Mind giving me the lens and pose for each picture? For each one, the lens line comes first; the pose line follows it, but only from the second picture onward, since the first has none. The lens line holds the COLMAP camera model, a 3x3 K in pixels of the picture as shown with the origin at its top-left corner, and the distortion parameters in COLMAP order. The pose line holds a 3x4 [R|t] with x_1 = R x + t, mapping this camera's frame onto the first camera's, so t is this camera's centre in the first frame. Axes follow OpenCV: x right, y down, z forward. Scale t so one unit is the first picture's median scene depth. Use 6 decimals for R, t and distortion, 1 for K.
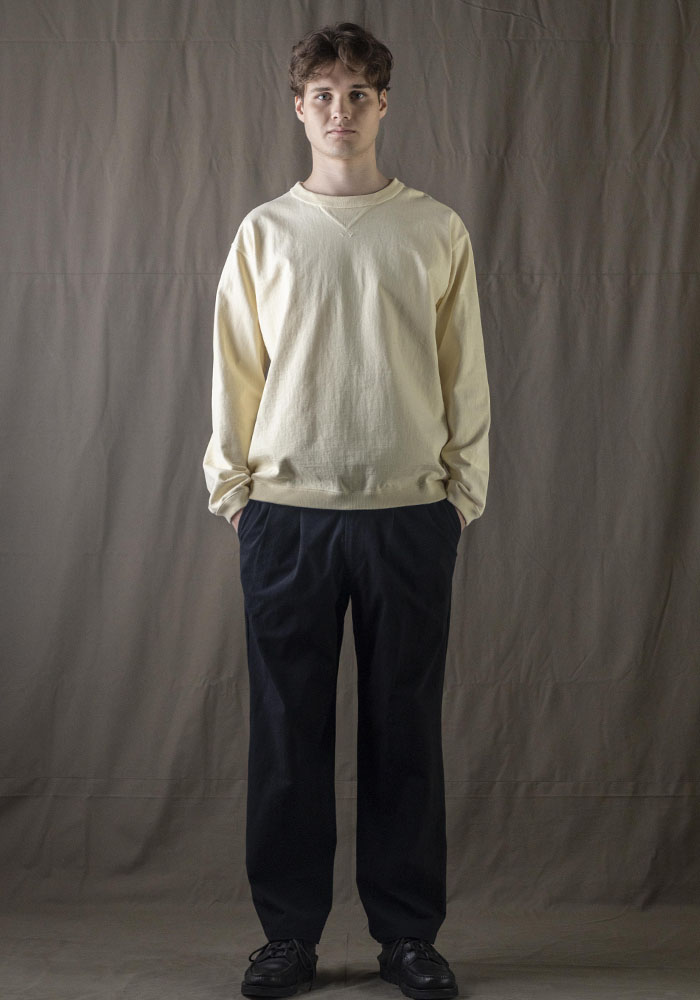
lens RADIAL K [[3895.6, 0, 341.3], [0, 3895.6, 491.5], [0, 0, 1]] dist [0.292925, 0.000000]
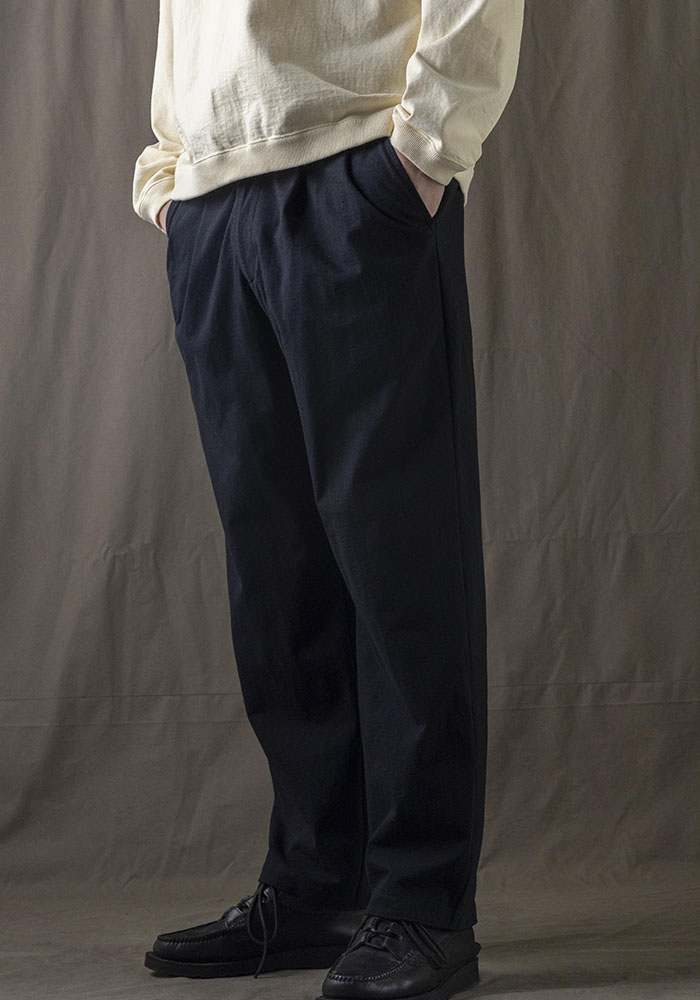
lens RADIAL K [[3895.6, 0, 346.8], [0, 3895.6, 499.9], [0, 0, 1]] dist [0.292925, 0.000000]
pose [[0.999343, -0.032280, 0.016506, -0.004745], [0.032931, 0.998624, -0.040813, 0.068629], [-0.015166, 0.041330, 0.999030, 0.331307]]
